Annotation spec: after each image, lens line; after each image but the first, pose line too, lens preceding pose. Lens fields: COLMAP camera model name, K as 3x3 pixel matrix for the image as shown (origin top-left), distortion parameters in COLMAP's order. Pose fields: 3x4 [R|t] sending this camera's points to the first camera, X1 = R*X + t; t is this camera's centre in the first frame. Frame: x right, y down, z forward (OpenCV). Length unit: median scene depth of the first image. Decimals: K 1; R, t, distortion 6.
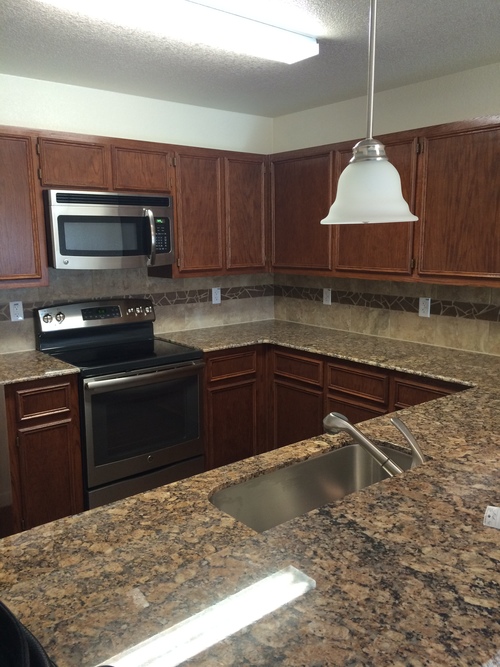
lens RADIAL K [[571.0, 0, 255.4], [0, 571.0, 331.2], [0, 0, 1]] dist [0.057503, -0.022843]
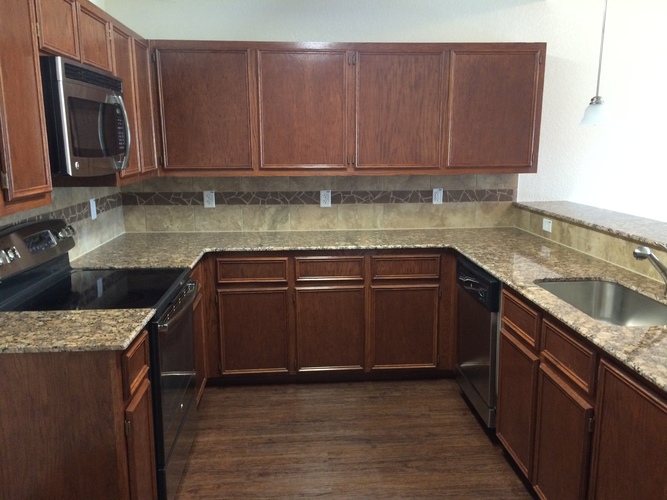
lens RADIAL K [[571.0, 0, 338.2], [0, 571.0, 252.8], [0, 0, 1]] dist [0.057503, -0.022843]
pose [[0.576779, -0.151107, 0.802803, -0.618445], [0.134947, 0.986866, 0.088799, -0.032244], [-0.805677, 0.057119, 0.589594, 0.301591]]
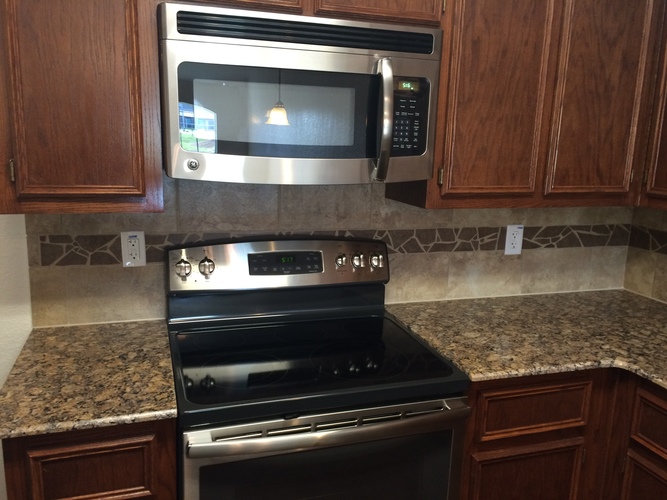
lens RADIAL K [[571.0, 0, 333.7], [0, 571.0, 255.8], [0, 0, 1]] dist [0.057503, -0.022843]
pose [[0.930635, 0.113189, -0.348004, -0.043175], [-0.098591, 0.993351, 0.059436, -0.073886], [0.352418, -0.021003, 0.935607, 0.516937]]
